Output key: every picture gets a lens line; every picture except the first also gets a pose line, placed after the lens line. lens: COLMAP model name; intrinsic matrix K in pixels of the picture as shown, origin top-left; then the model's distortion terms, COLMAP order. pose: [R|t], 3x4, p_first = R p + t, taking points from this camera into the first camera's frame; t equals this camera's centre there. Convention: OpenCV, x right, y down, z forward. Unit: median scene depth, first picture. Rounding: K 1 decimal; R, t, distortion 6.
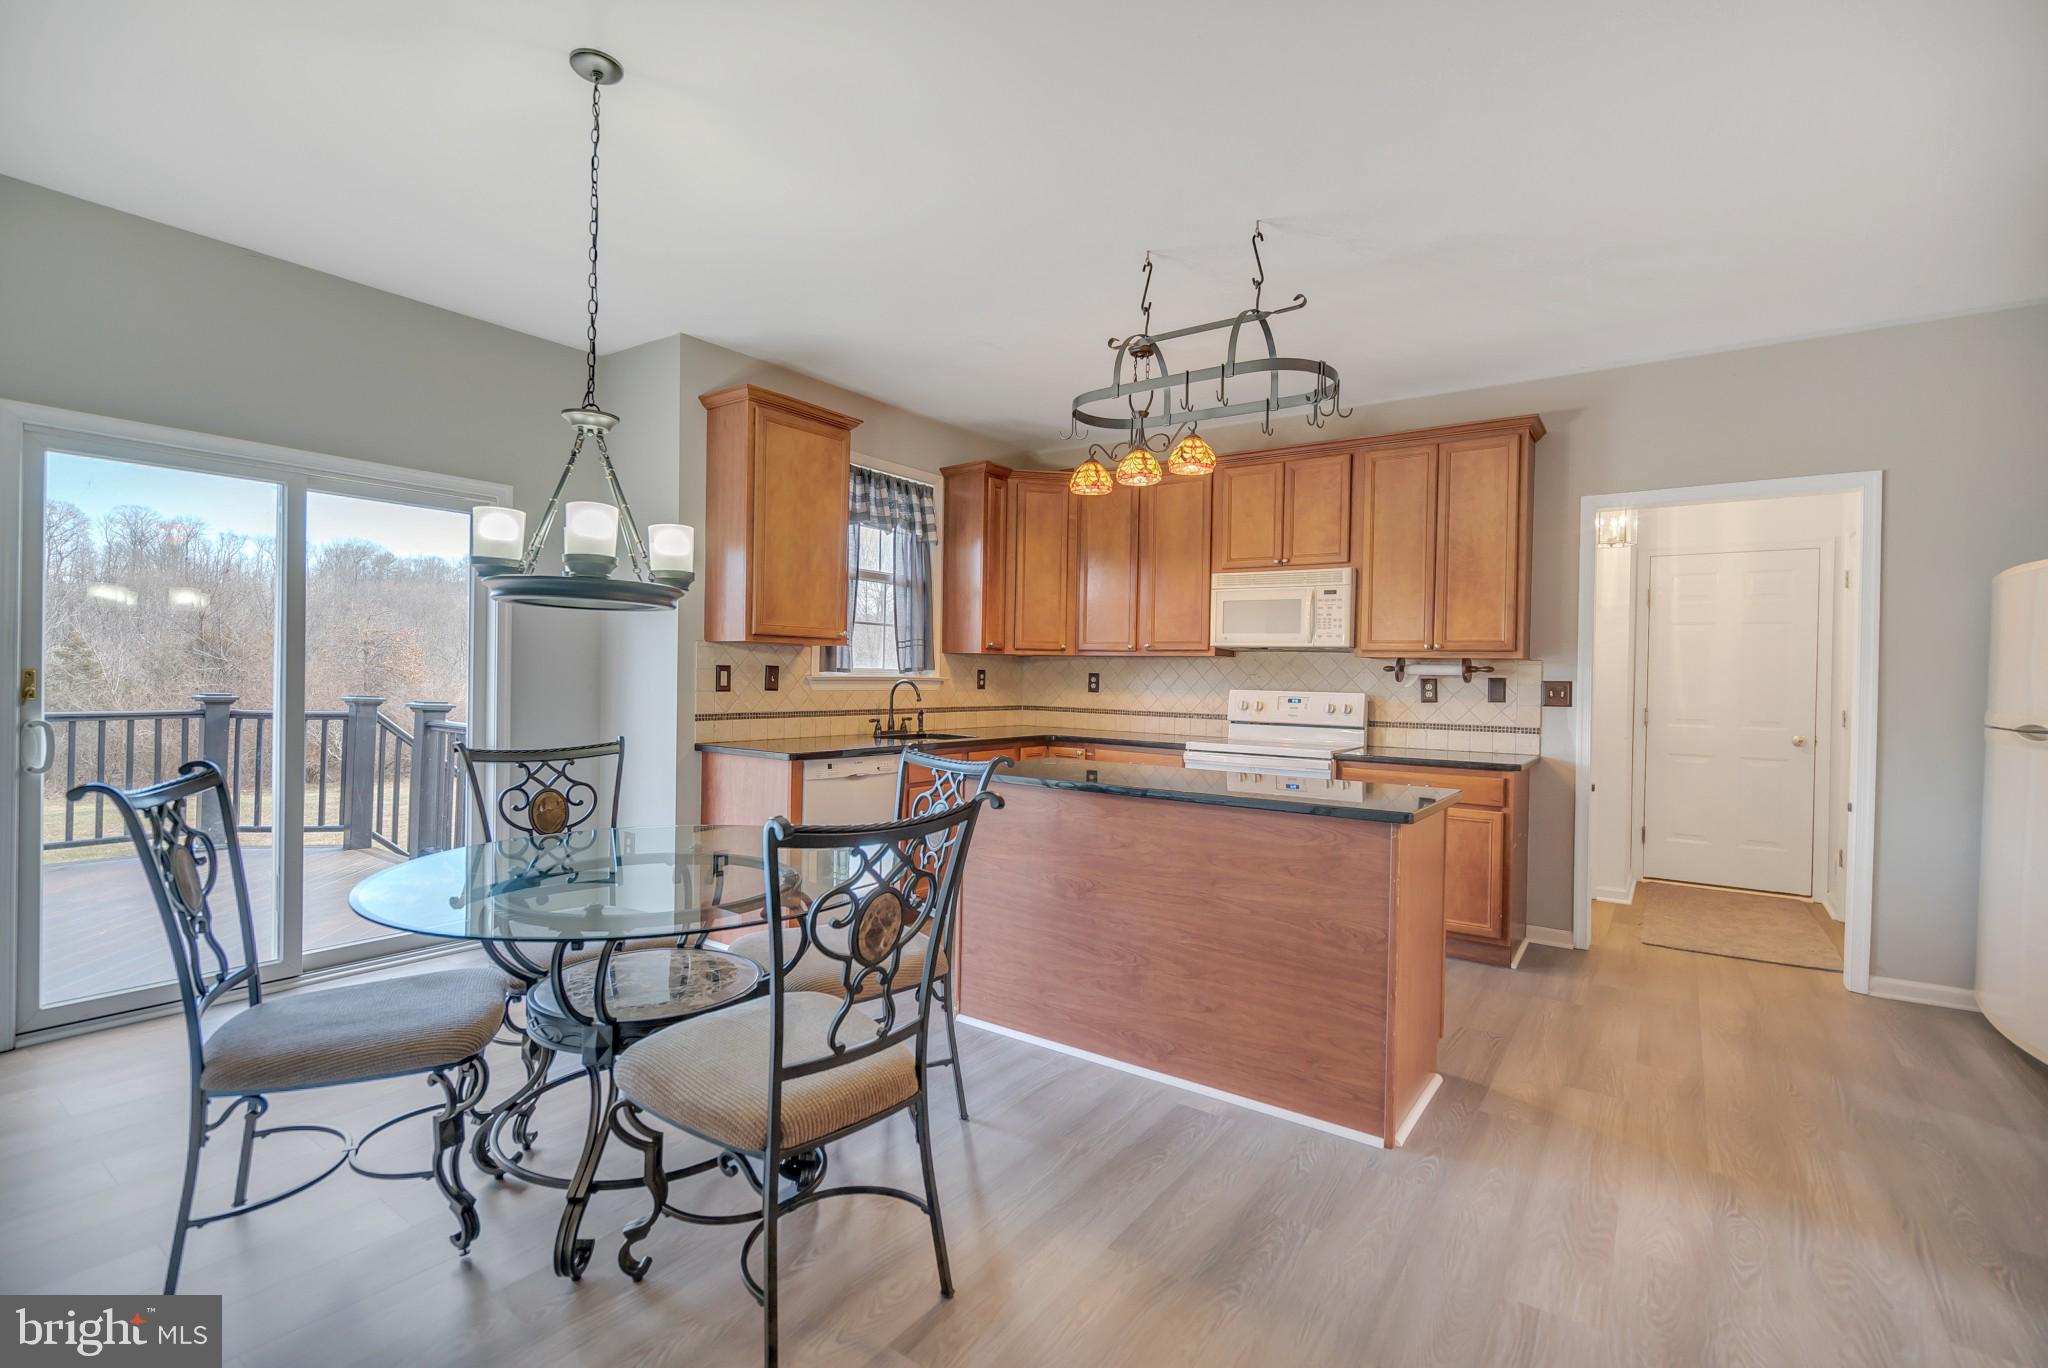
lens RADIAL K [[956.2, 0, 1027.8], [0, 956.2, 682.5], [0, 0, 1]] dist [0.001750, 0.000222]
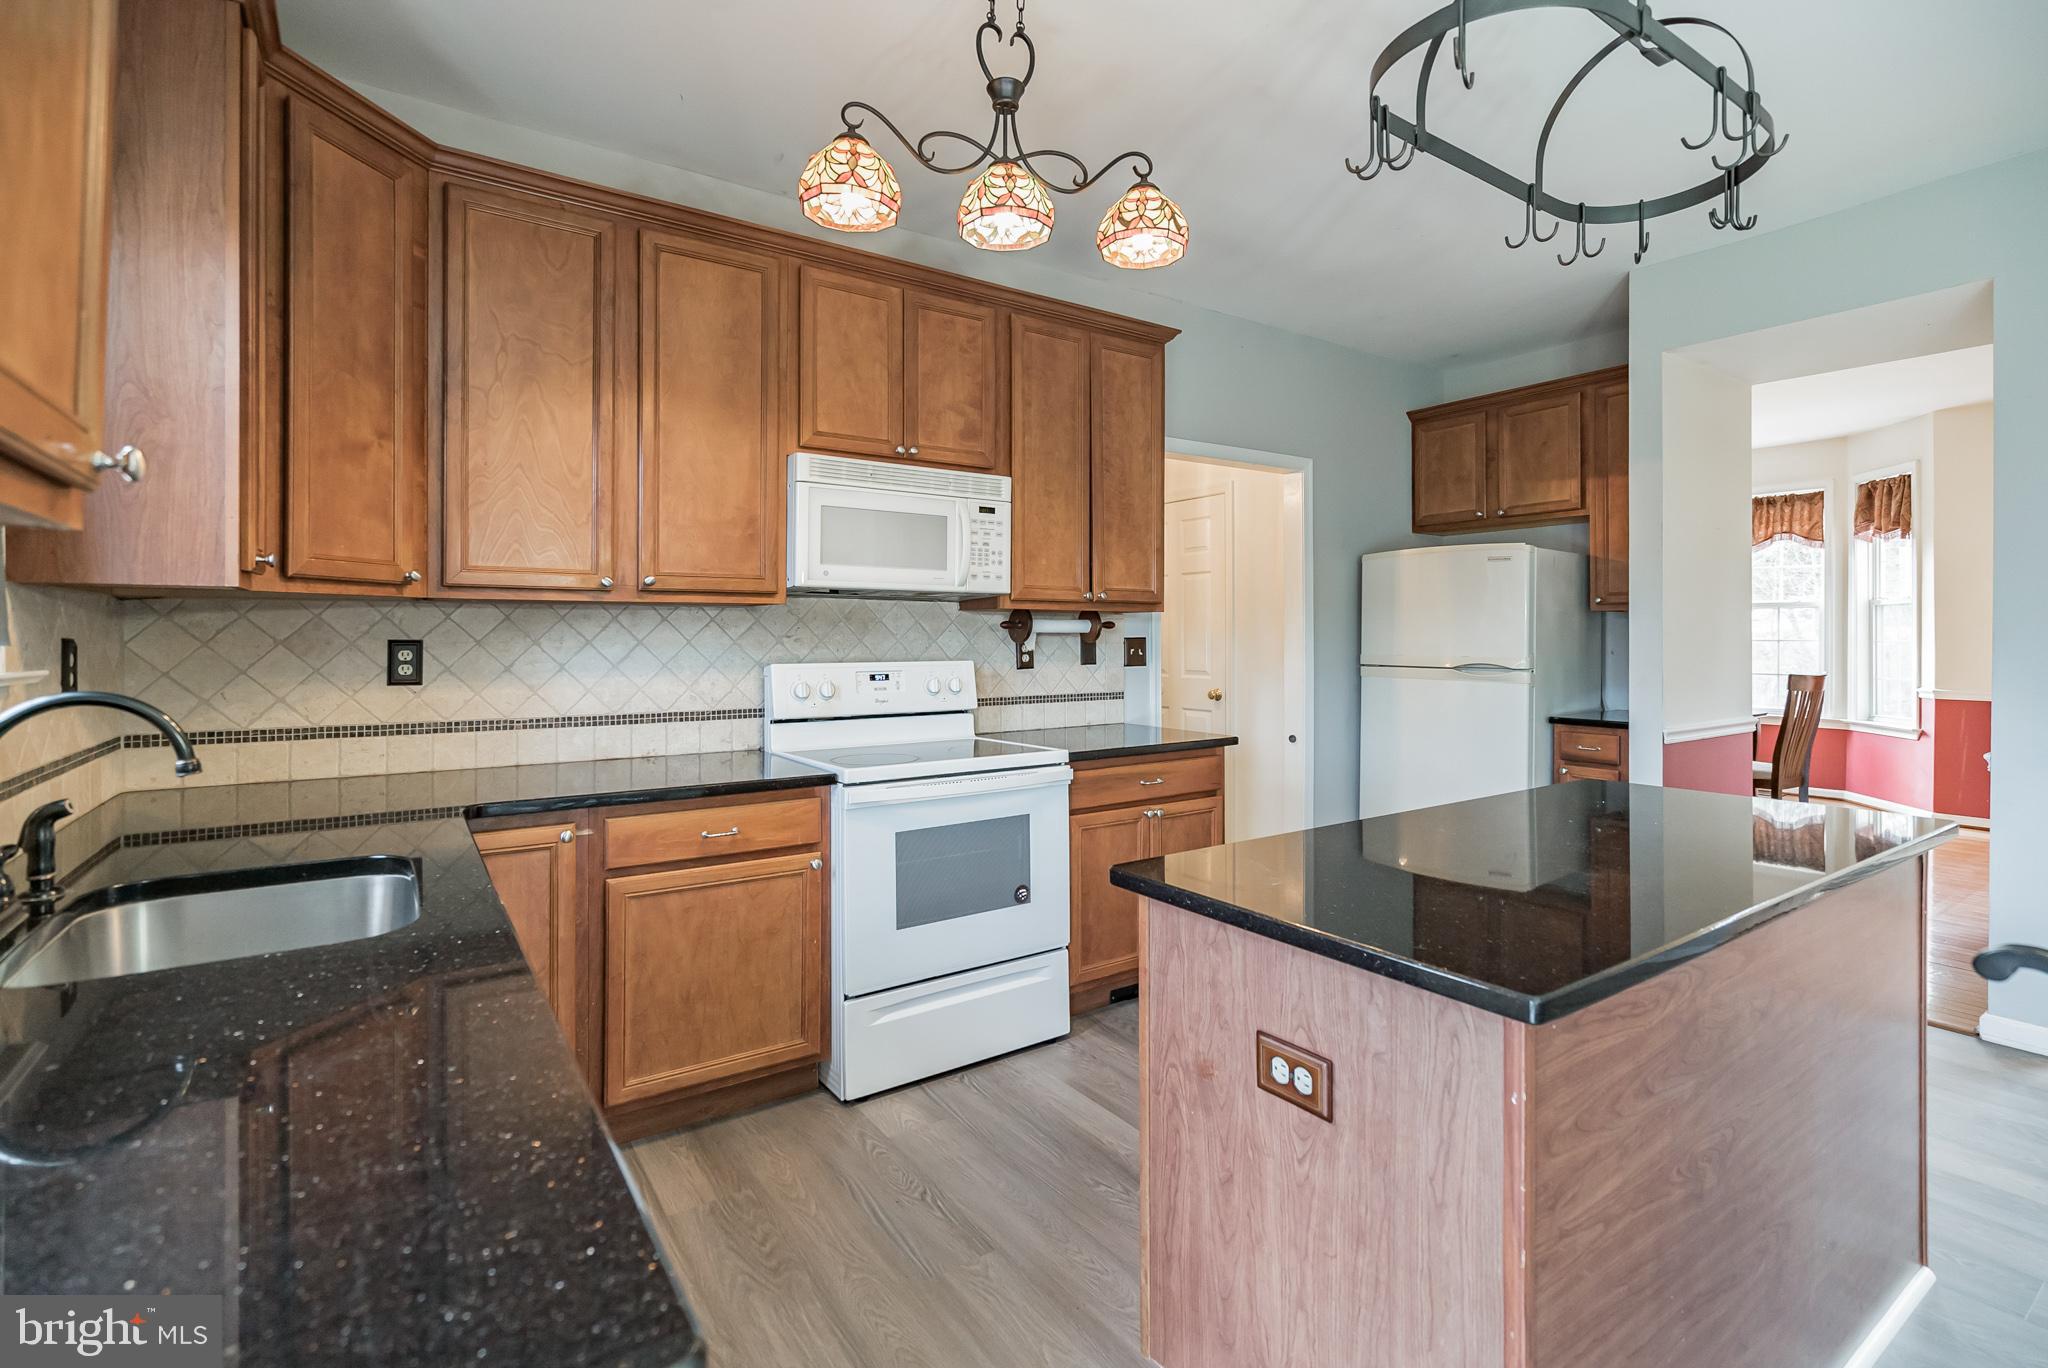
lens RADIAL K [[937.2, 0, 1011.2], [0, 937.2, 623.7], [0, 0, 1]] dist [0.019041, 0.000924]
pose [[0.364397, -0.007659, 0.931212, -0.278082], [0.016137, 0.999868, 0.001909, -0.016663], [-0.931104, 0.014331, 0.364473, 0.739552]]
